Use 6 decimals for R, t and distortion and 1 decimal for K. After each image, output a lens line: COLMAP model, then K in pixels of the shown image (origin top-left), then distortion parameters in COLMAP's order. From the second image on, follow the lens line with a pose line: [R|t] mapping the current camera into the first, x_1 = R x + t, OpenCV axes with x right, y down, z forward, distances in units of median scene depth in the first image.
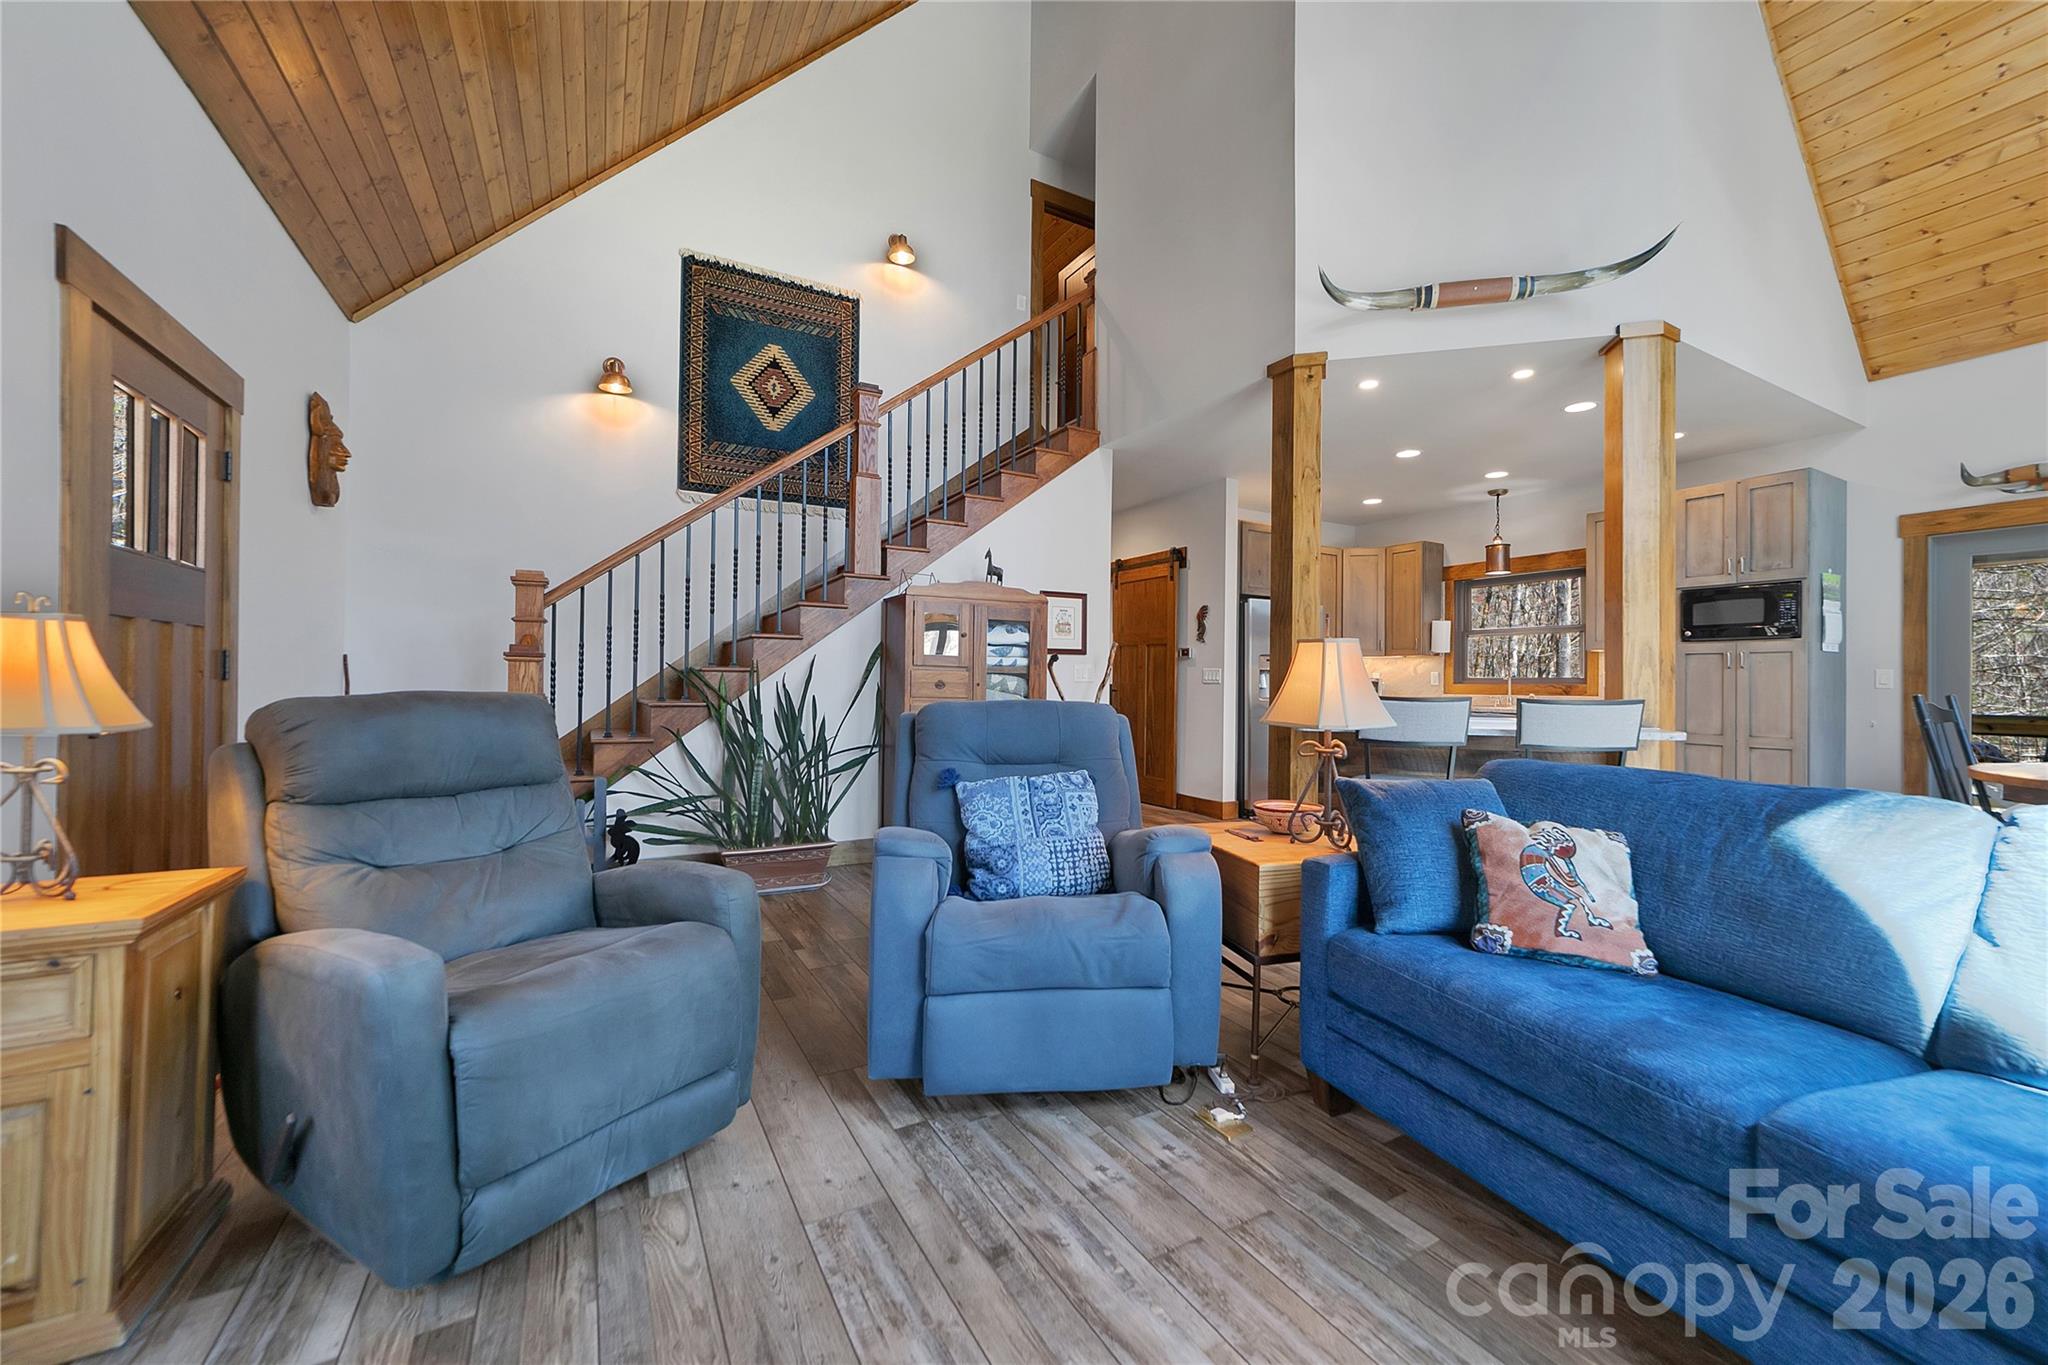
lens RADIAL K [[799.4, 0, 1017.4], [0, 799.4, 666.5], [0, 0, 1]] dist [-0.013488, 0.003724]
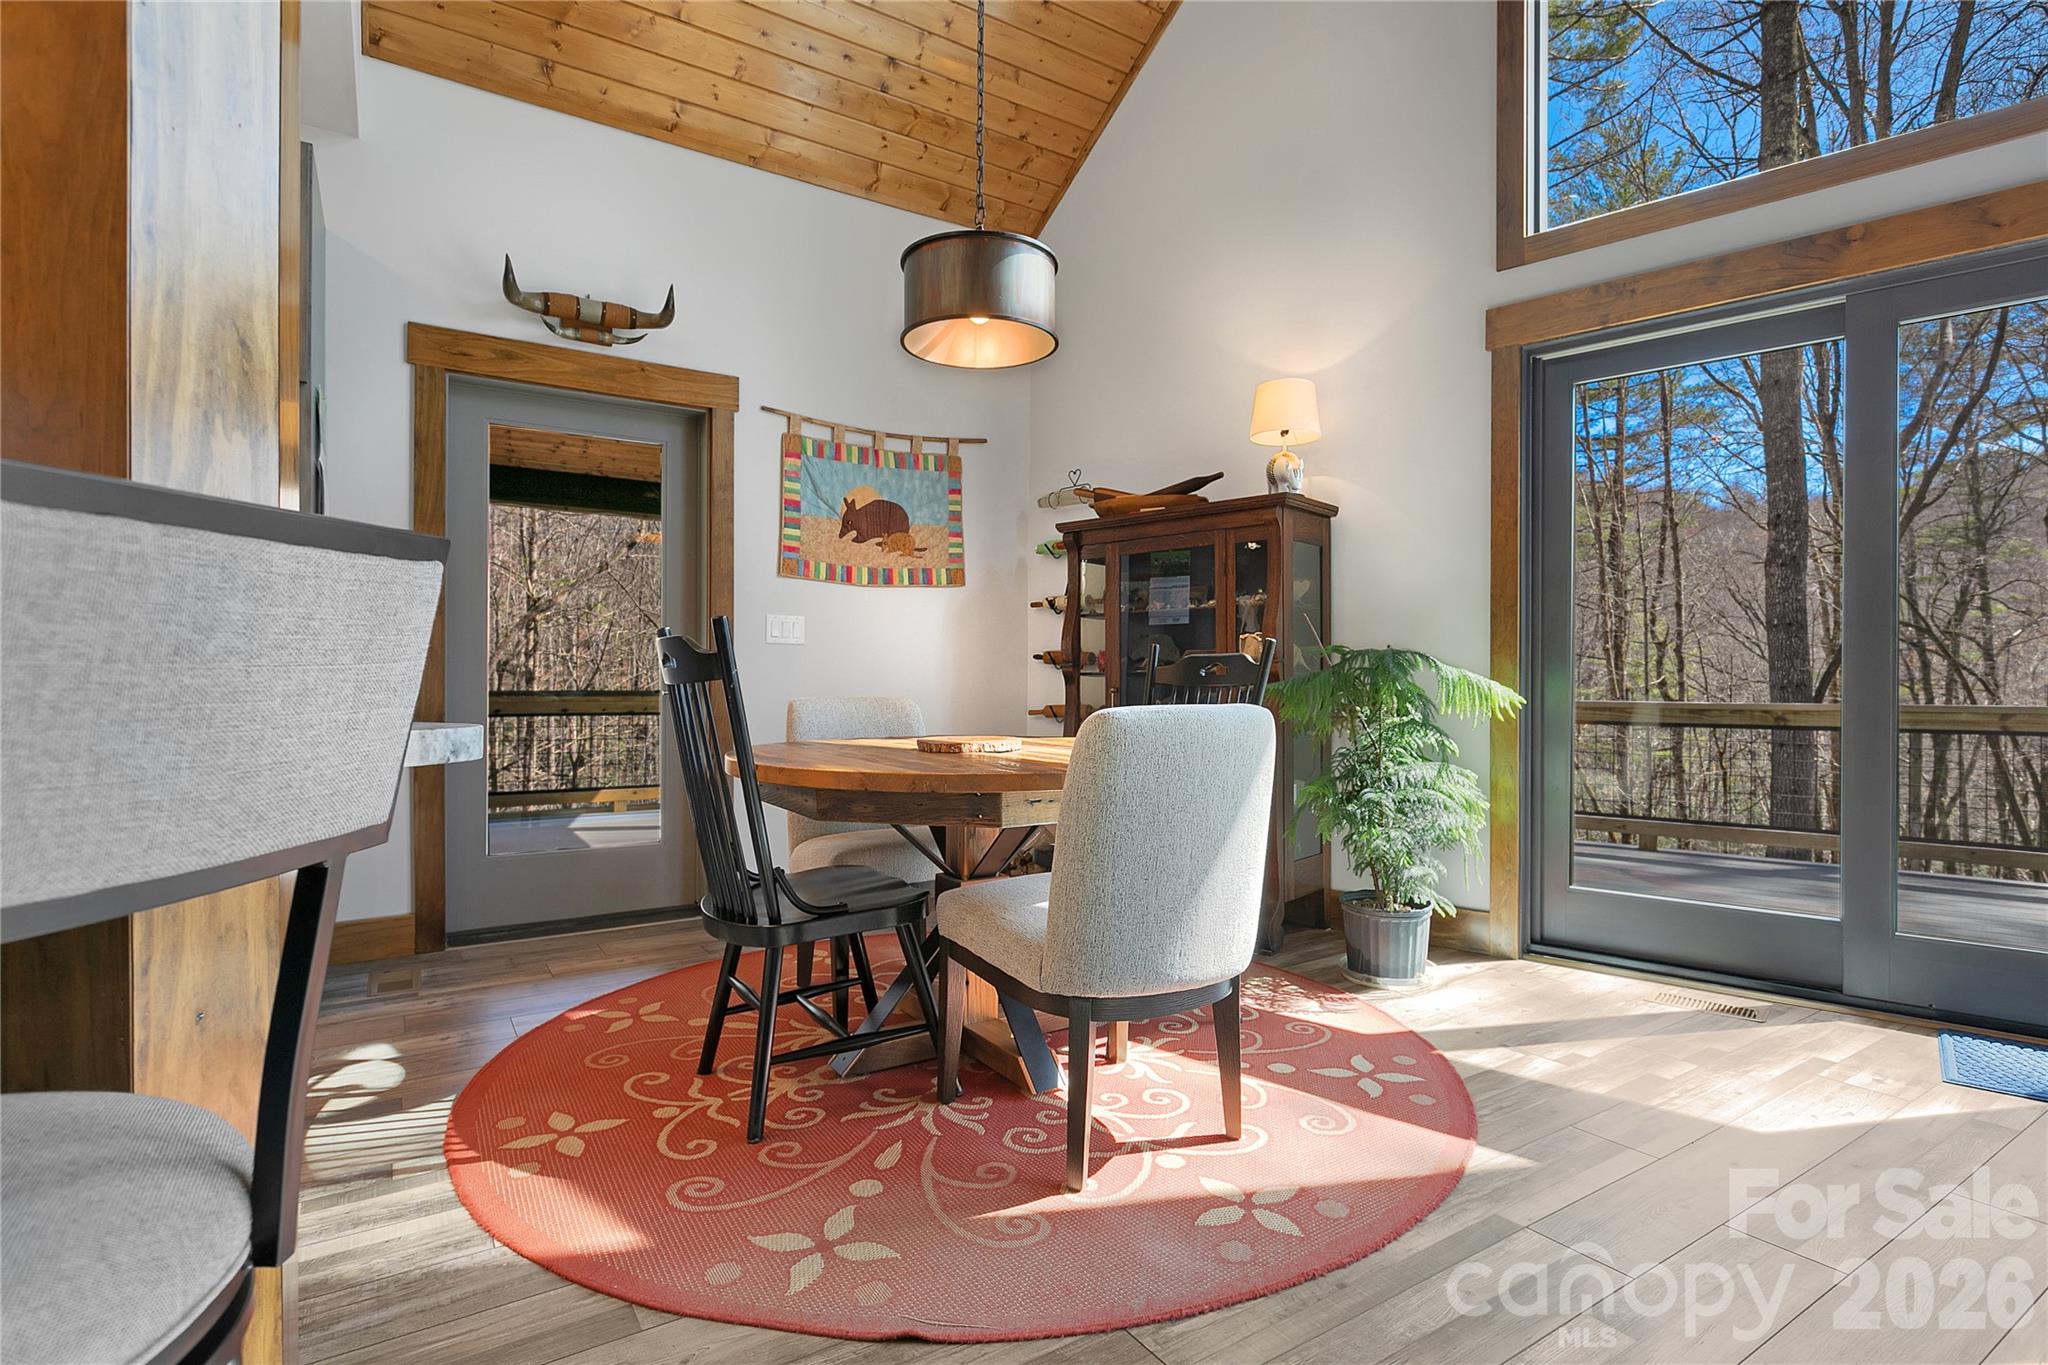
lens RADIAL K [[1006.5, 0, 1029.9], [0, 1006.5, 667.8], [0, 0, 1]] dist [0.004456, -0.001042]
pose [[-0.054751, 0.003052, 0.998495, 0.366115], [-0.021360, 0.999763, -0.004227, 0.044007], [-0.998272, -0.021559, -0.054673, 0.569777]]
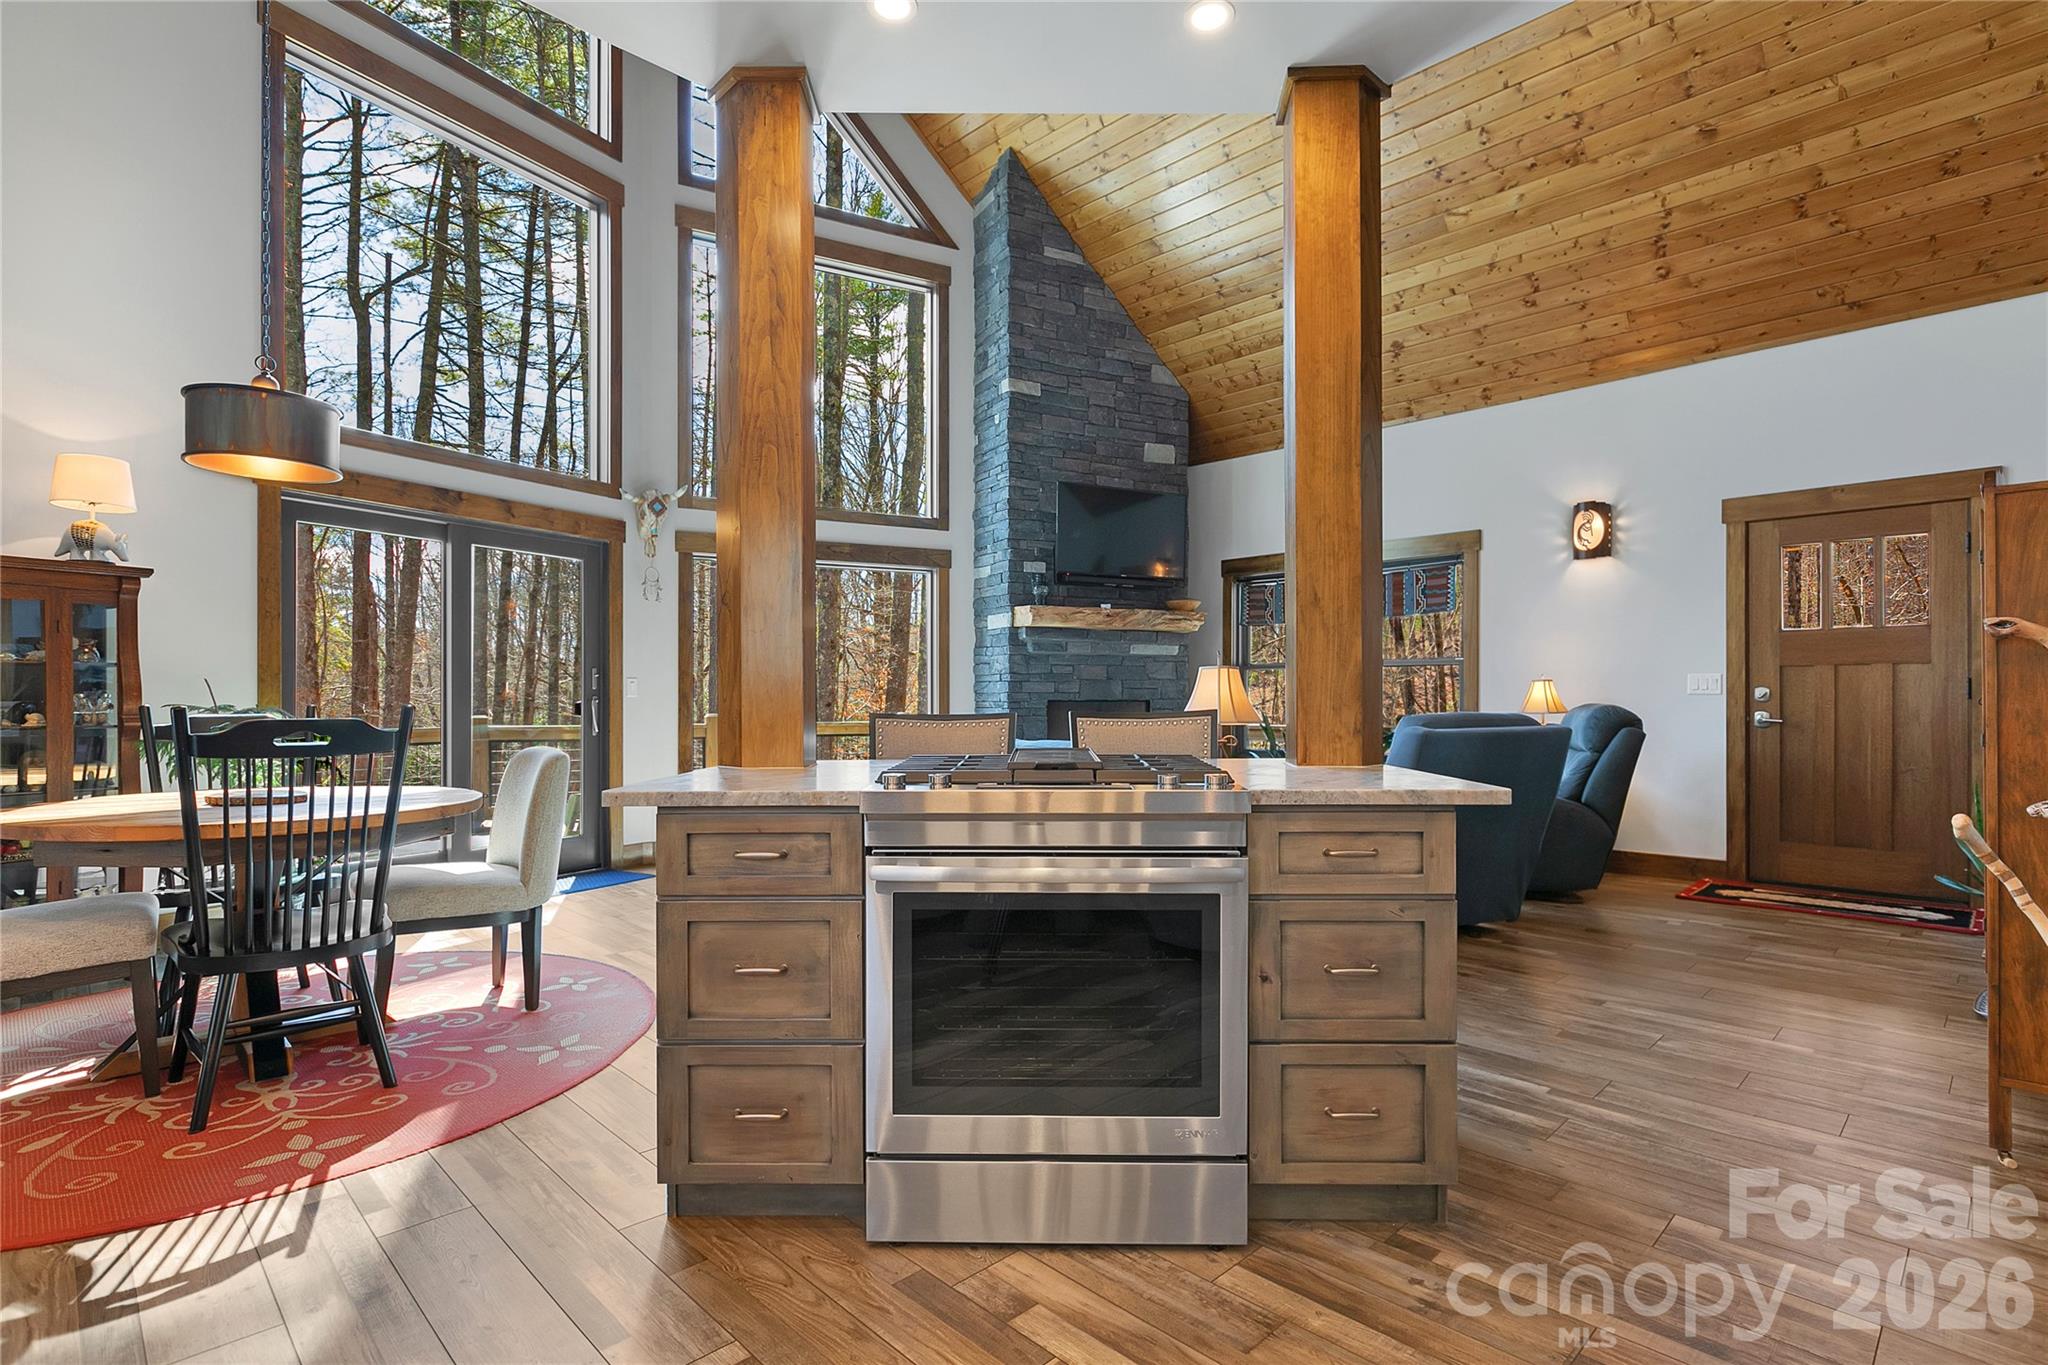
lens RADIAL K [[1006.5, 0, 1031.2], [0, 1006.5, 697.4], [0, 0, 1]] dist [0.004456, -0.001042]
pose [[-0.965574, -0.010695, -0.259910, 0.581812], [-0.005310, 0.999757, -0.021410, 0.030407], [0.260076, -0.019293, -0.965395, 1.282355]]
